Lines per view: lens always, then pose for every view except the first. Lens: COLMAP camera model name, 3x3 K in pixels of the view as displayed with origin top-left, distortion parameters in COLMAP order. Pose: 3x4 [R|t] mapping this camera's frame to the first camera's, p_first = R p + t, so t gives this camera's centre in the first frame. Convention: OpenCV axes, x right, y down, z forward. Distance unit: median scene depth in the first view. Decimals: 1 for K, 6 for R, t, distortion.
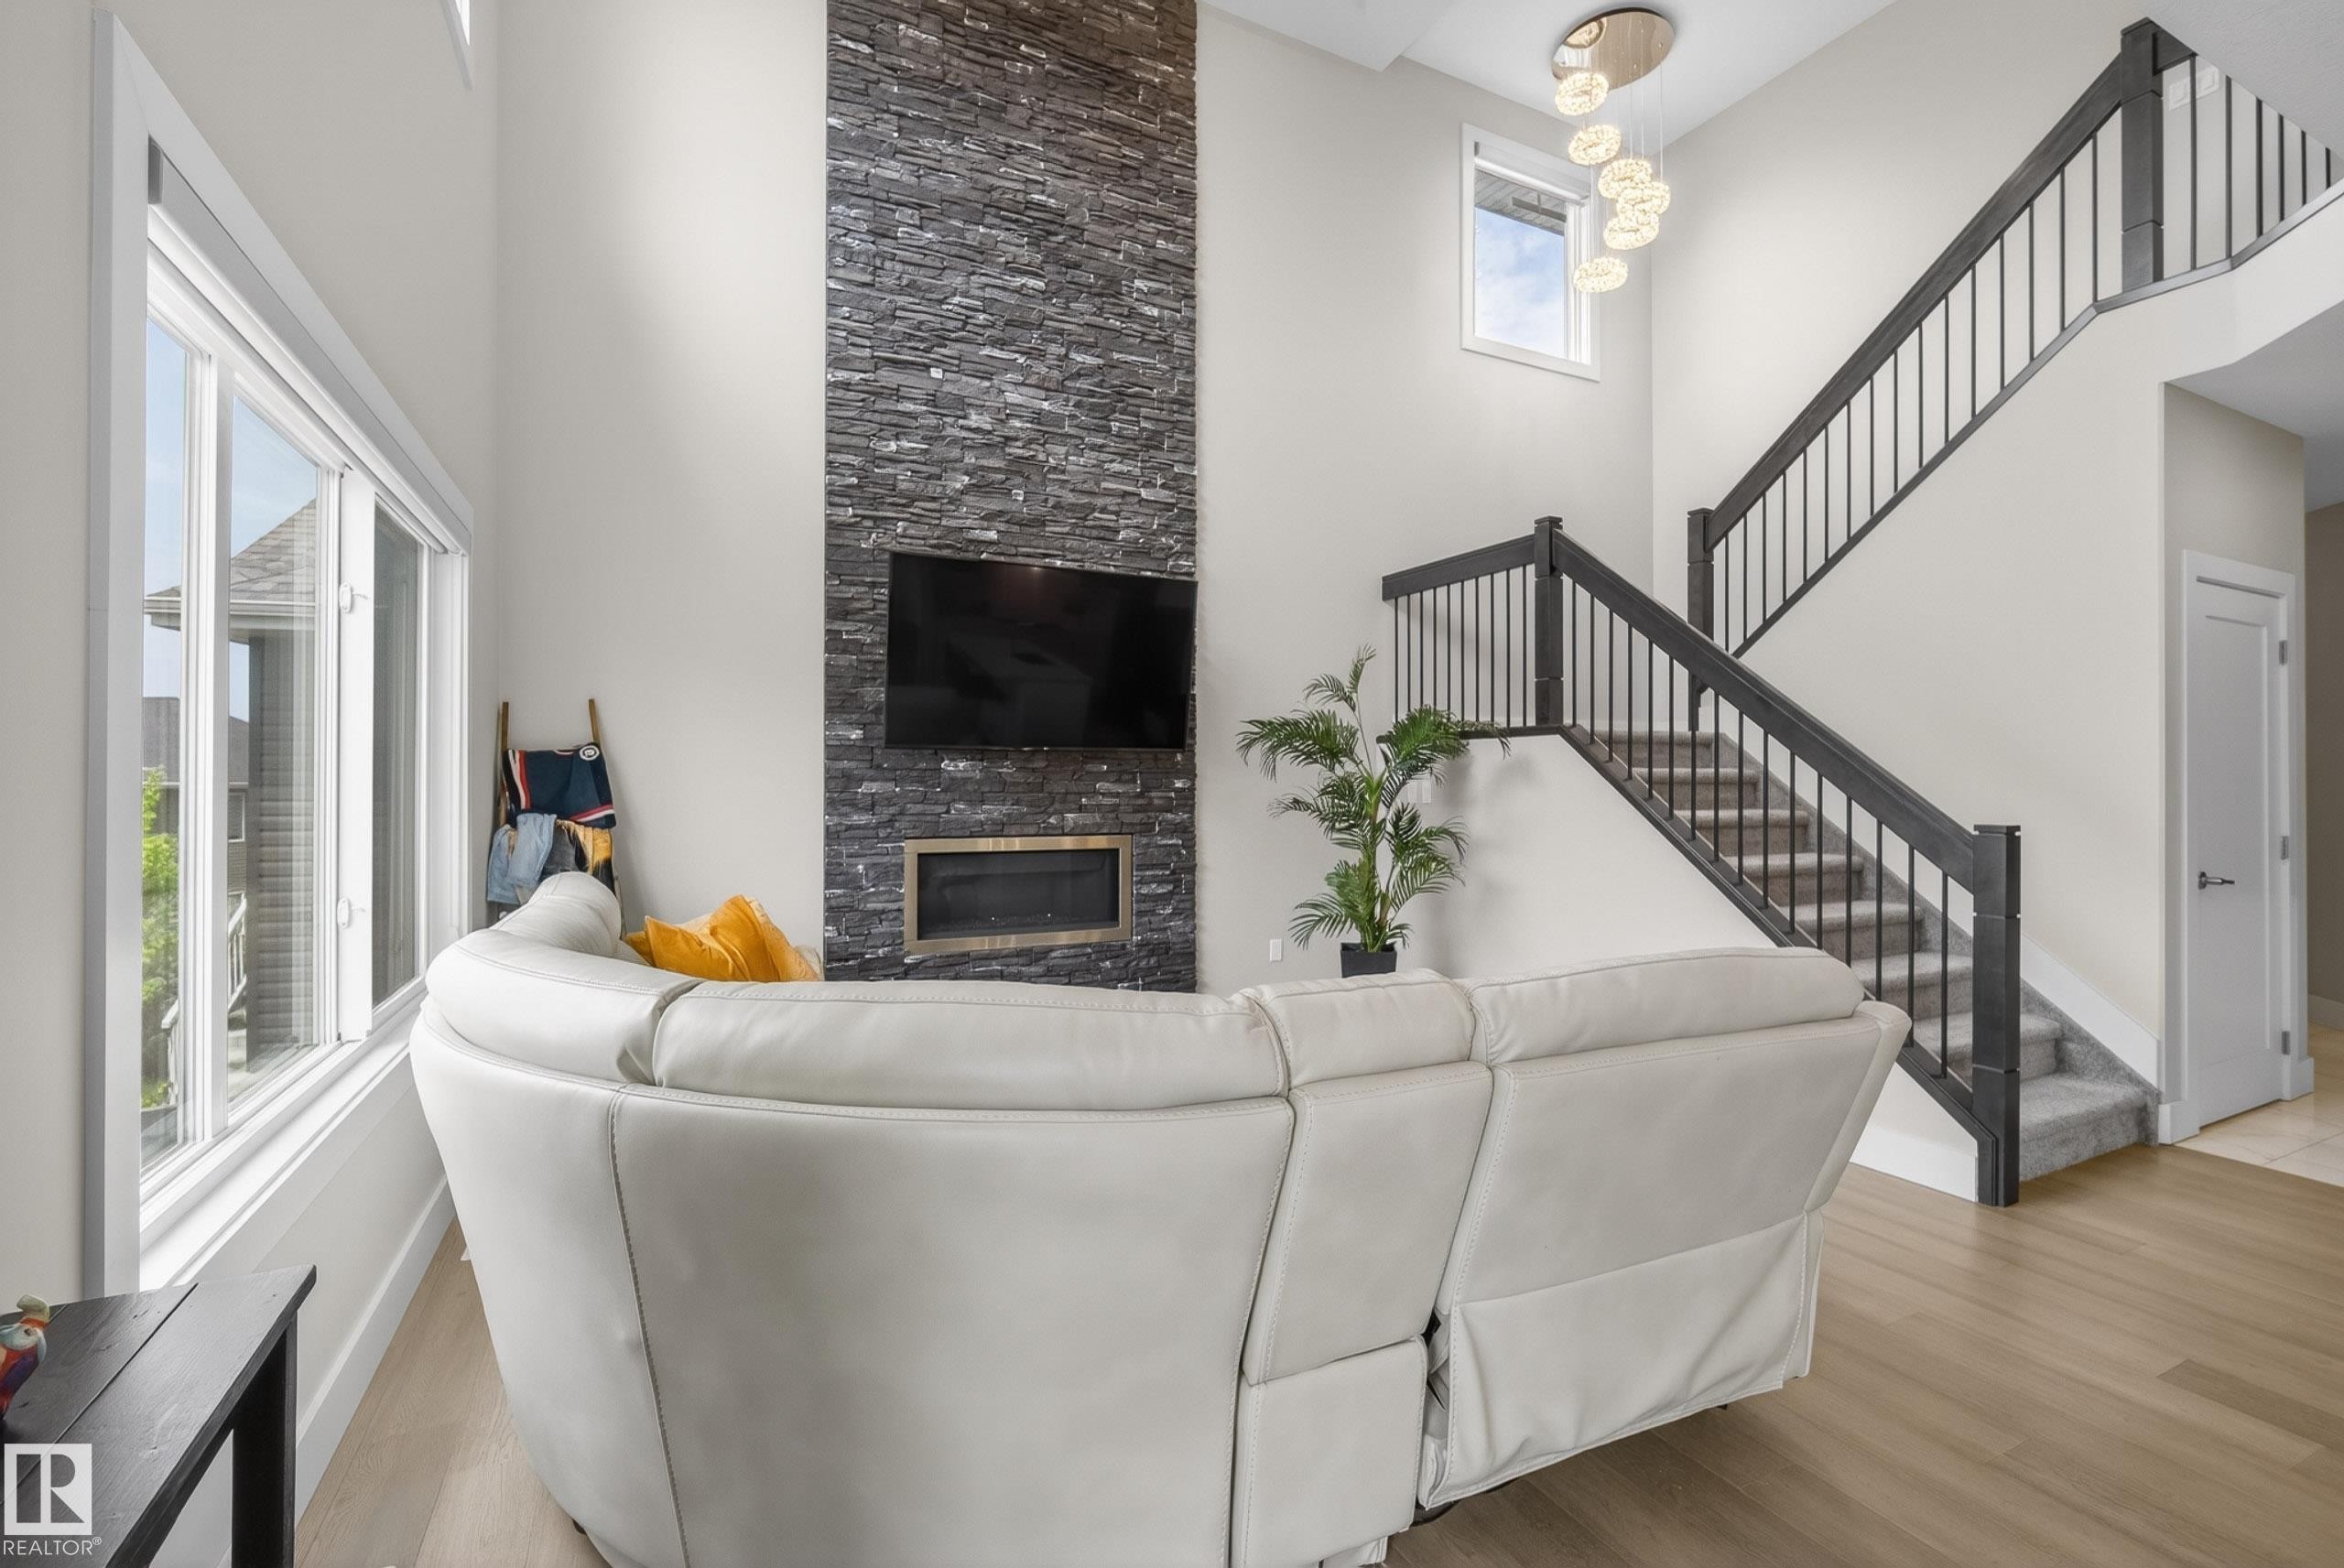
lens RADIAL K [[1017.3, 0, 1163.6], [0, 1017.3, 787.0], [0, 0, 1]] dist [-0.016658, 0.004815]
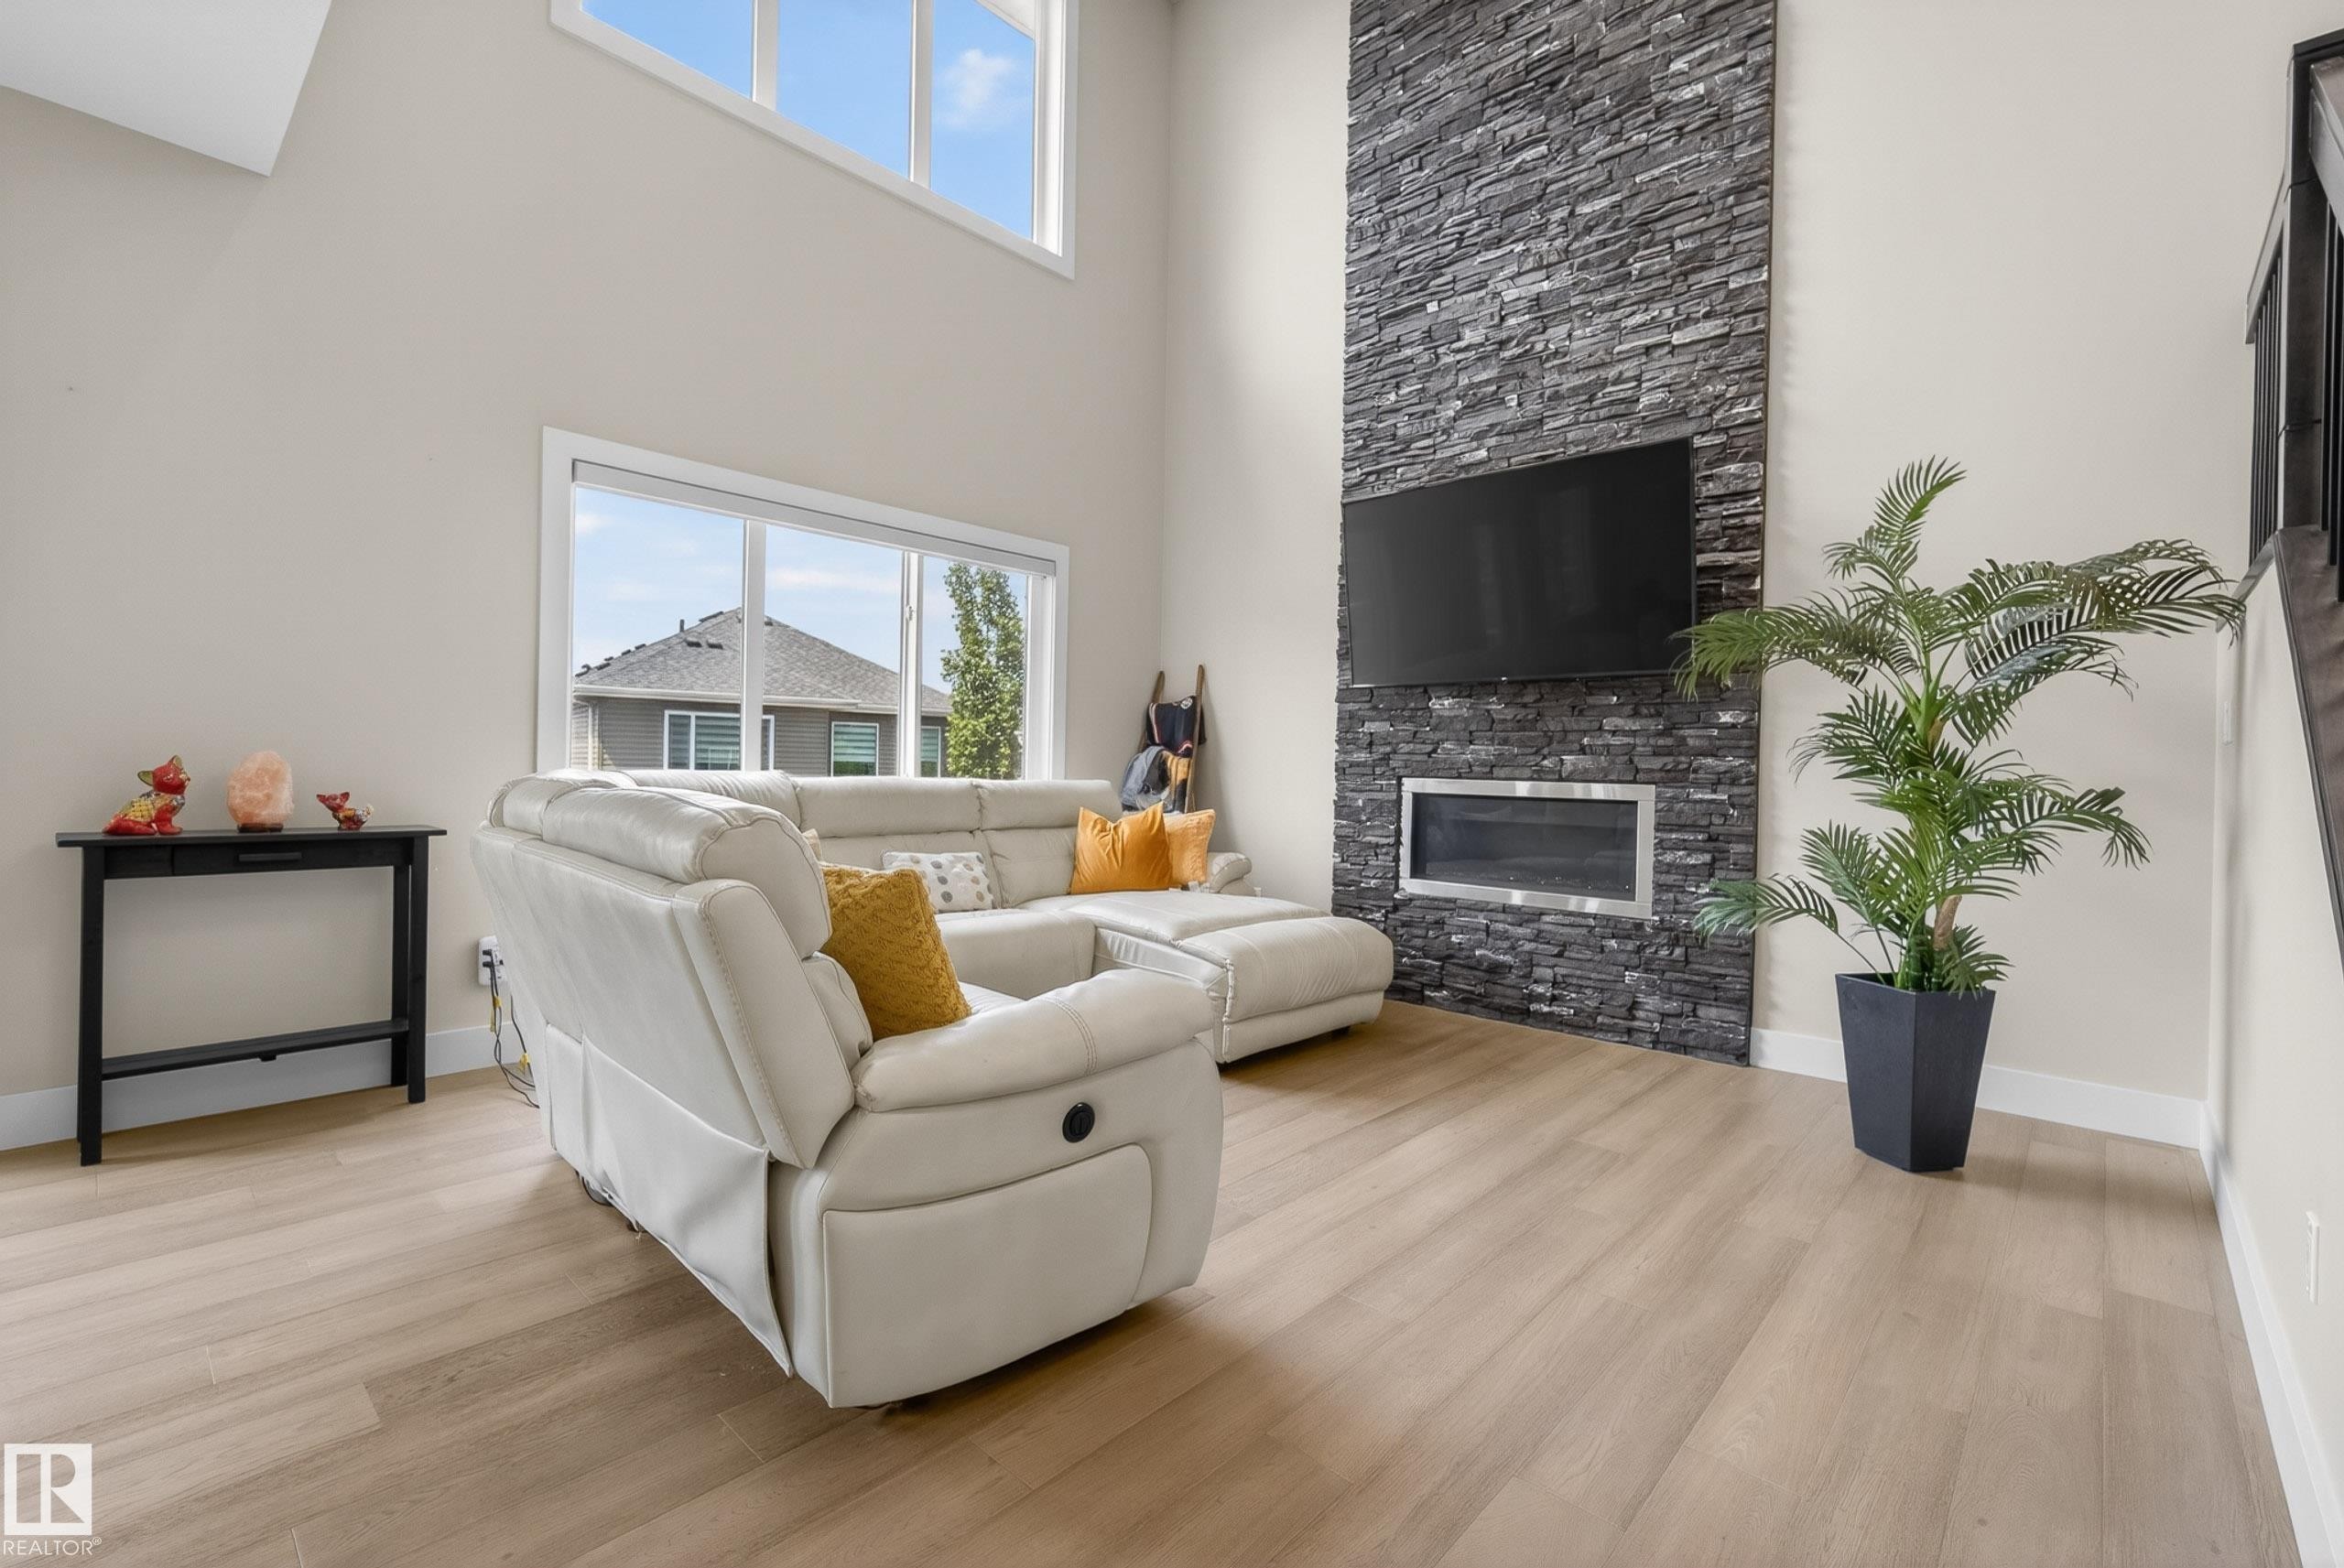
lens RADIAL K [[1017.3, 0, 1170.2], [0, 1017.3, 778.8], [0, 0, 1]] dist [-0.016658, 0.004815]
pose [[0.359501, 0.019395, -0.932943, 0.596434], [-0.019734, 0.999718, 0.013179, 0.042219], [0.932936, 0.013673, 0.359782, 0.401775]]
